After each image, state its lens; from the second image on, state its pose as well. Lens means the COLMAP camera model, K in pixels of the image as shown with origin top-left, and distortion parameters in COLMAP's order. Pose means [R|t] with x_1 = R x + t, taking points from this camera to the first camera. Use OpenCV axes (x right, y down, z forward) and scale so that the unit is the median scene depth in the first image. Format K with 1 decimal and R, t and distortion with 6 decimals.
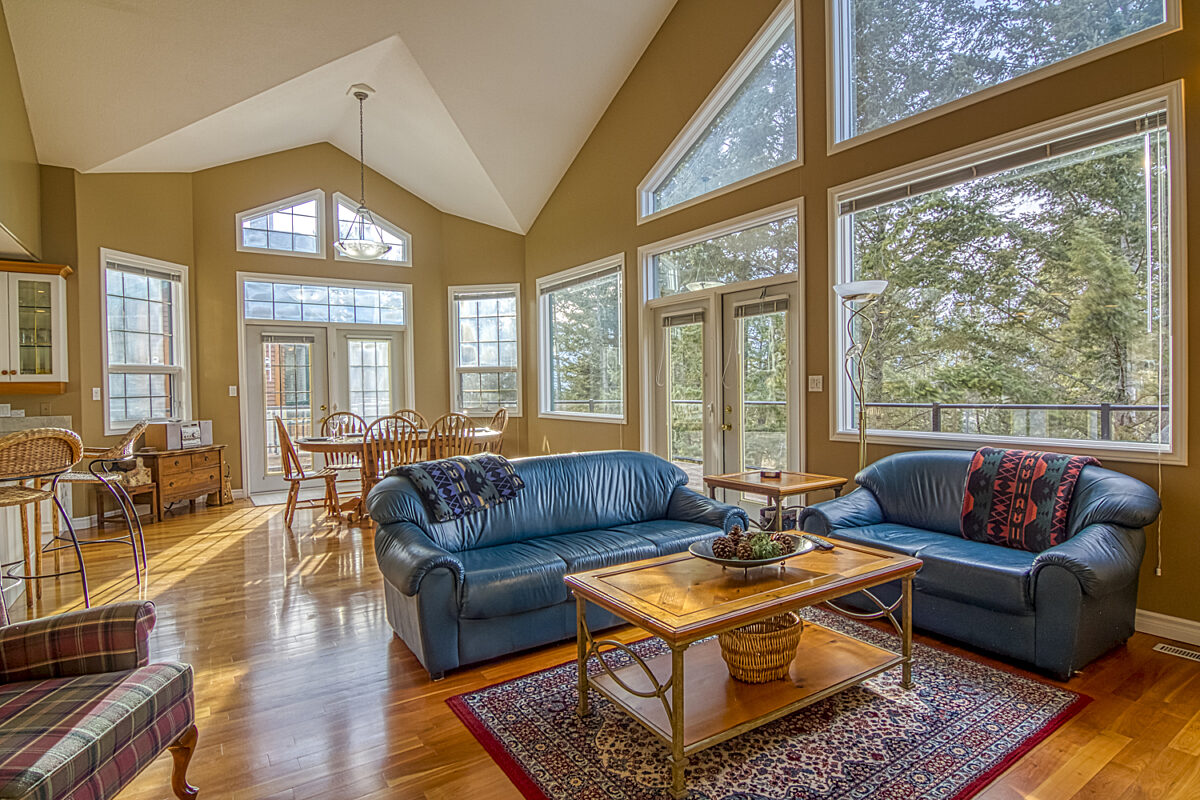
lens RADIAL K [[620.8, 0, 602.7], [0, 620.8, 400.3], [0, 0, 1]] dist [0.001410, -0.020127]
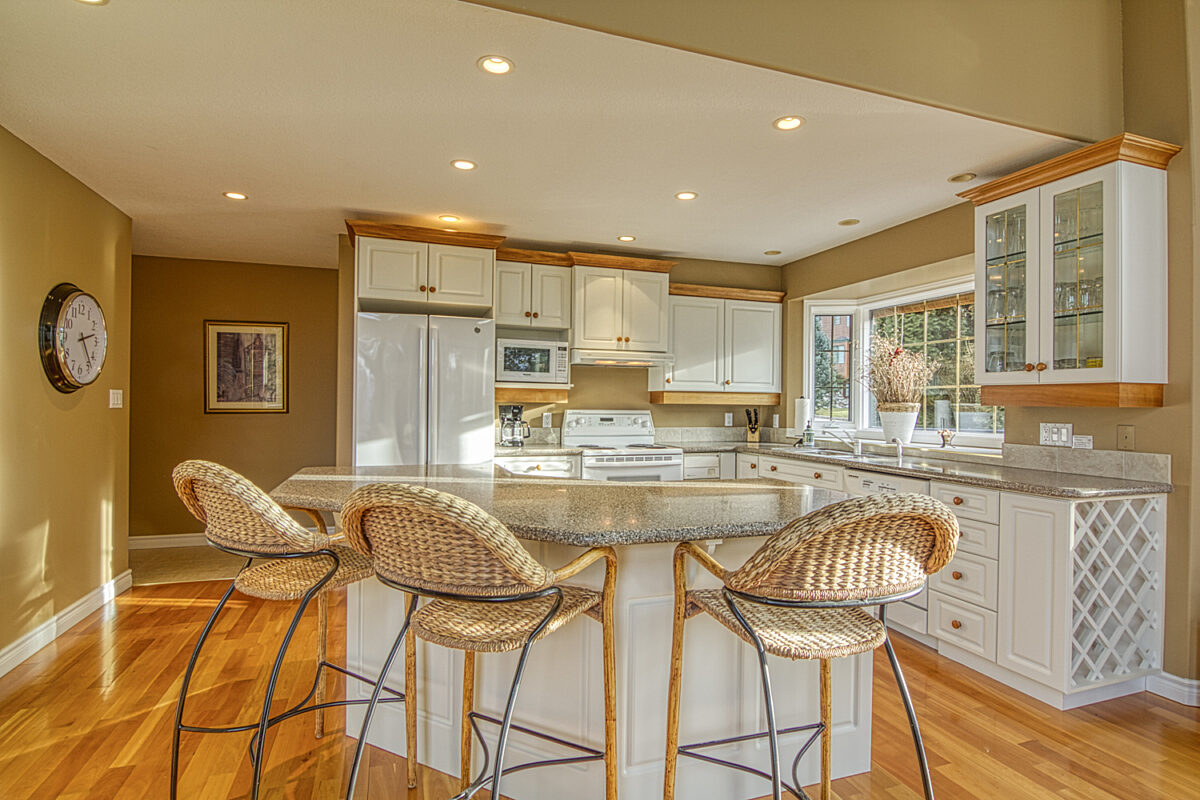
lens RADIAL K [[620.8, 0, 602.7], [0, 620.8, 400.3], [0, 0, 1]] dist [0.001410, -0.020127]
pose [[-0.255507, 0.006390, -0.966786, -0.325333], [-0.023904, 0.999631, 0.012925, -0.013867], [0.966512, 0.026413, -0.255260, 0.756967]]
